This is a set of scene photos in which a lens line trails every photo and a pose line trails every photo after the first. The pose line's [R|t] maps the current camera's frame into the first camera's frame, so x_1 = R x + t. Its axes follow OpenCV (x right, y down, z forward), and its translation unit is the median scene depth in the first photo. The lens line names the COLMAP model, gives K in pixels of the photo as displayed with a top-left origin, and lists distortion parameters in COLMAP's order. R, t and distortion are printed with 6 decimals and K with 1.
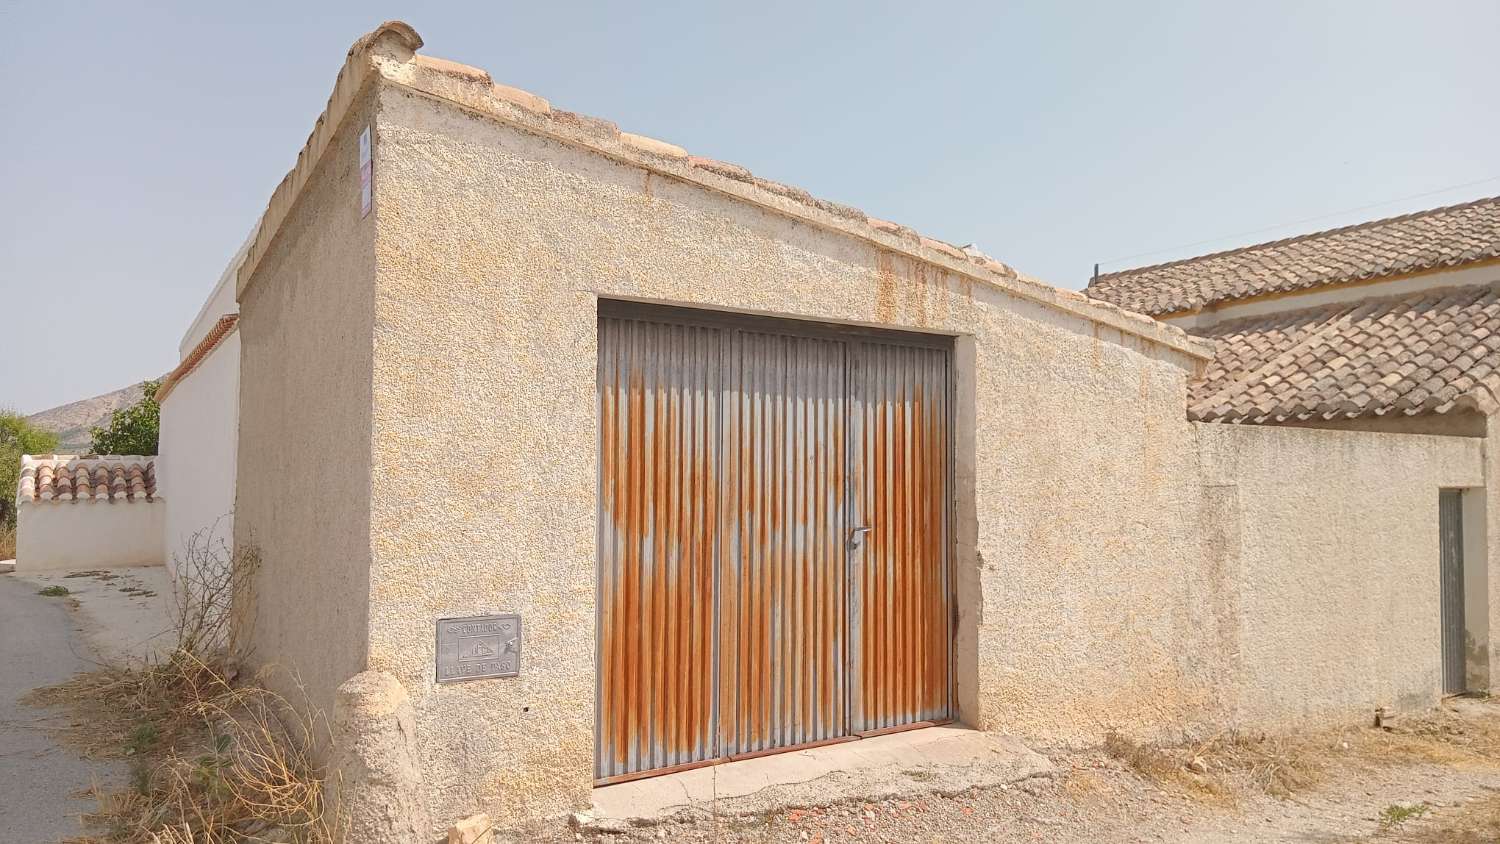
lens RADIAL K [[1108.4, 0, 769.1], [0, 1108.4, 427.8], [0, 0, 1]] dist [0.060243, -0.121863]
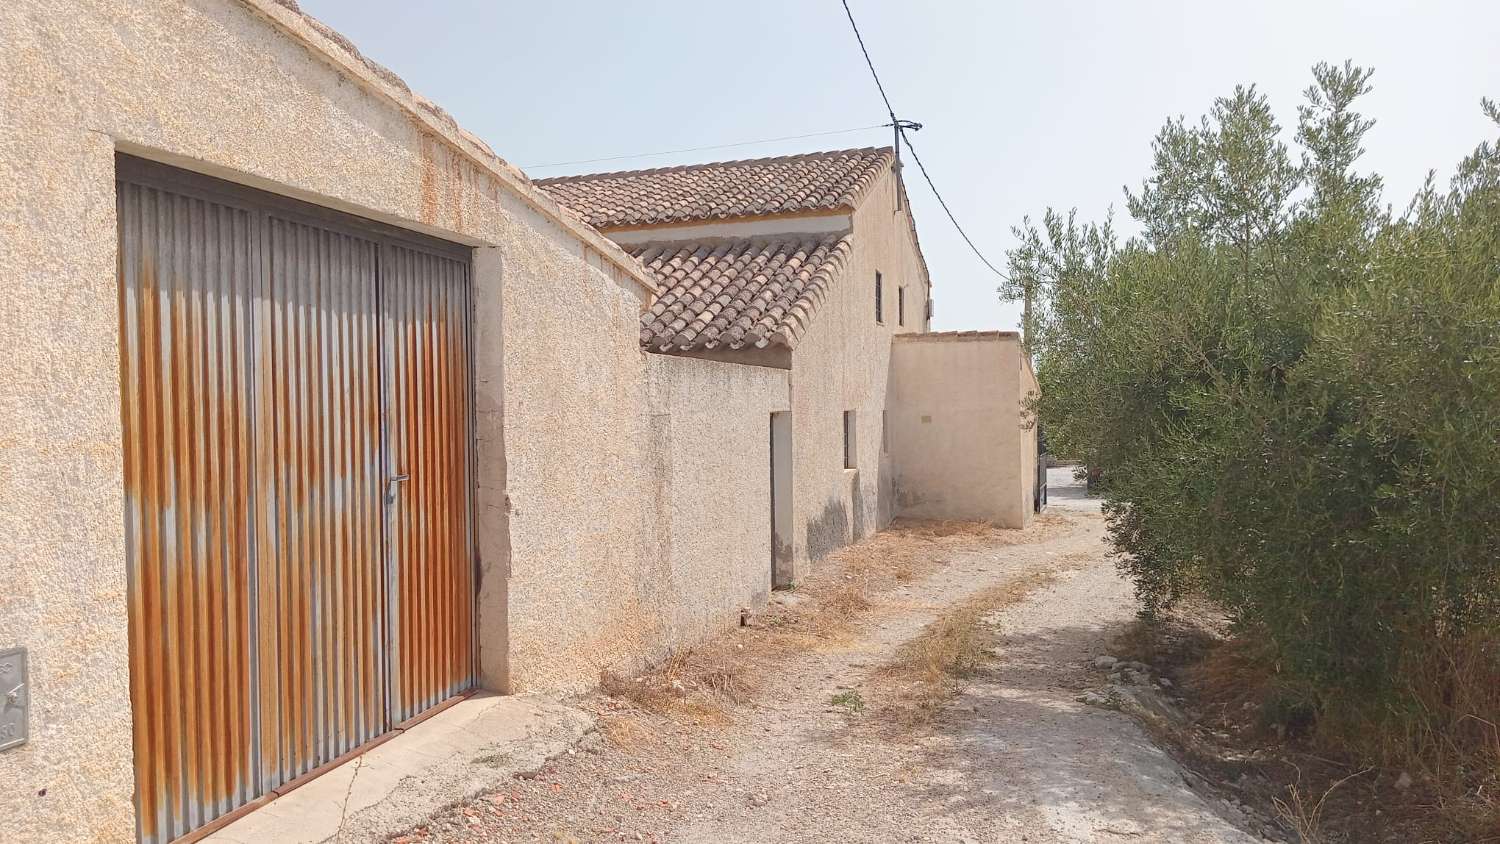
lens RADIAL K [[1108.4, 0, 769.1], [0, 1108.4, 427.8], [0, 0, 1]] dist [0.060243, -0.121863]
pose [[0.774362, -0.026659, 0.632182, -0.213108], [-0.014051, 0.998141, 0.059302, 0.002581], [-0.632587, -0.054804, 0.772548, 0.195695]]
